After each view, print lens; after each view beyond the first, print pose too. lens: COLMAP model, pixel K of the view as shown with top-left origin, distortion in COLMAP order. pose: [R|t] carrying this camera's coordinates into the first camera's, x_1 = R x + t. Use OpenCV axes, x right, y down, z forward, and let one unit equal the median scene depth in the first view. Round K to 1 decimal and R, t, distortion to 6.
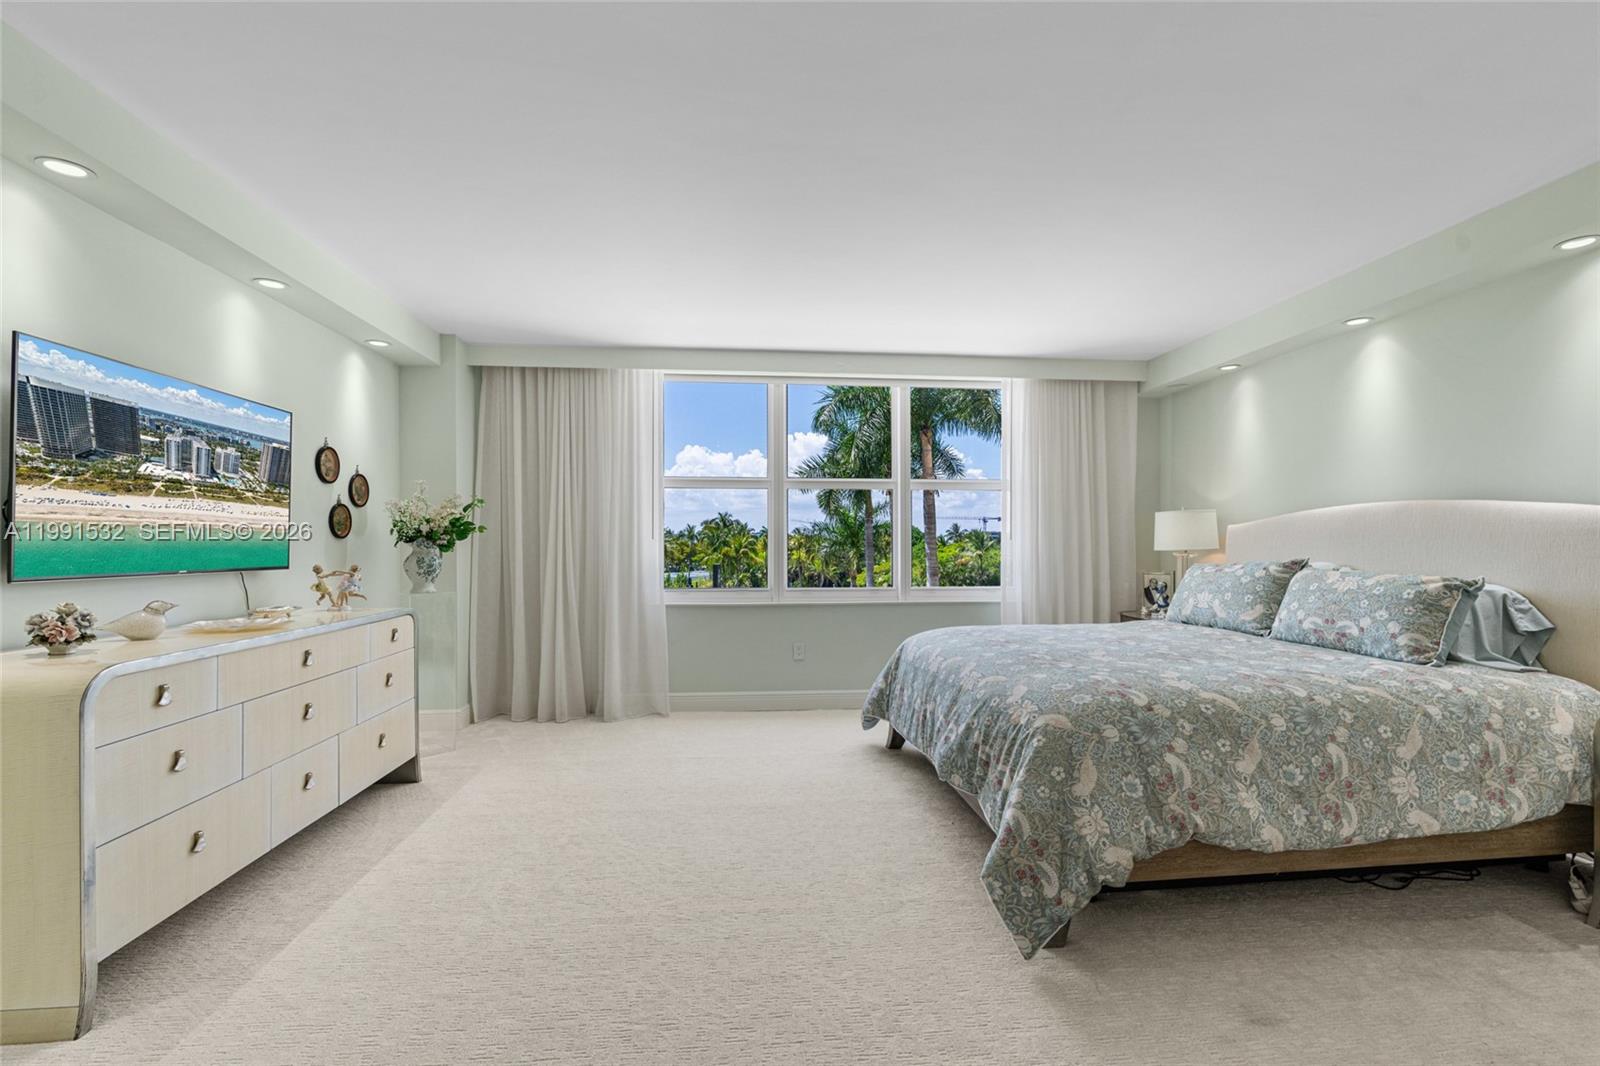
lens RADIAL K [[719.8, 0, 799.3], [0, 719.8, 535.4], [0, 0, 1]] dist [-0.015479, 0.006737]
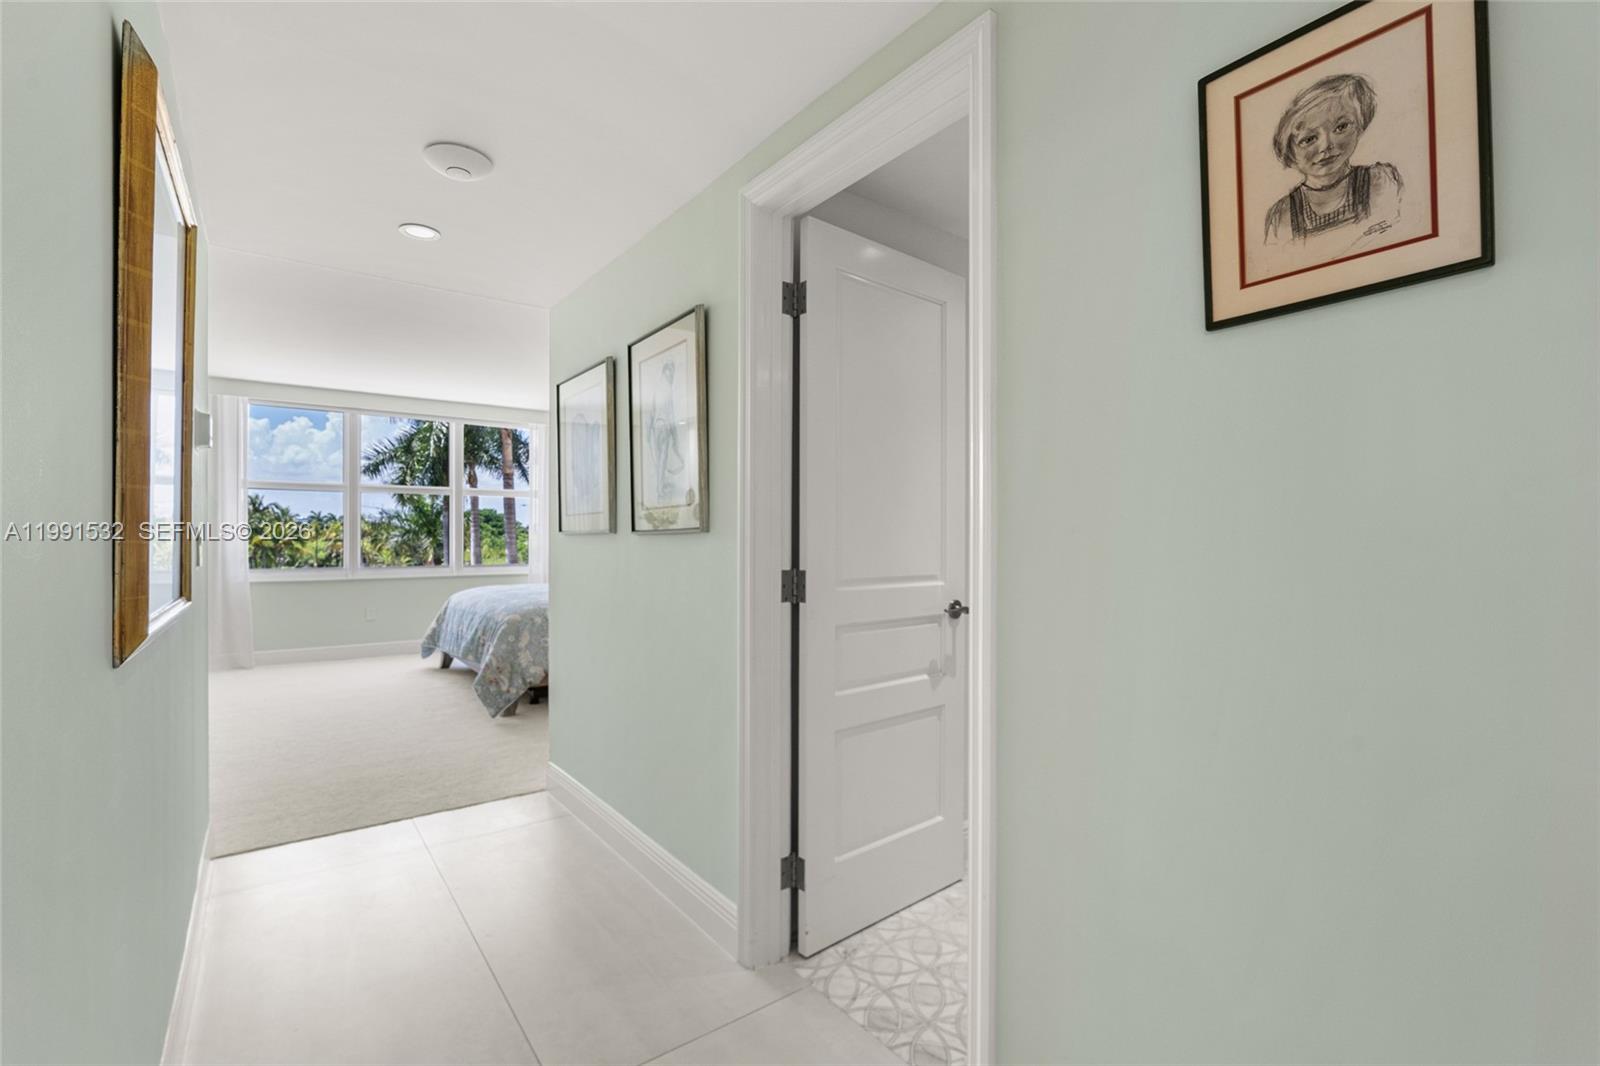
lens RADIAL K [[719.8, 0, 804.2], [0, 719.8, 529.8], [0, 0, 1]] dist [-0.015479, 0.006737]
pose [[0.850872, 0.004054, 0.525357, -0.016777], [-0.008213, 0.999951, 0.005585, -0.011555], [-0.525309, -0.009067, 0.850863, -0.587754]]
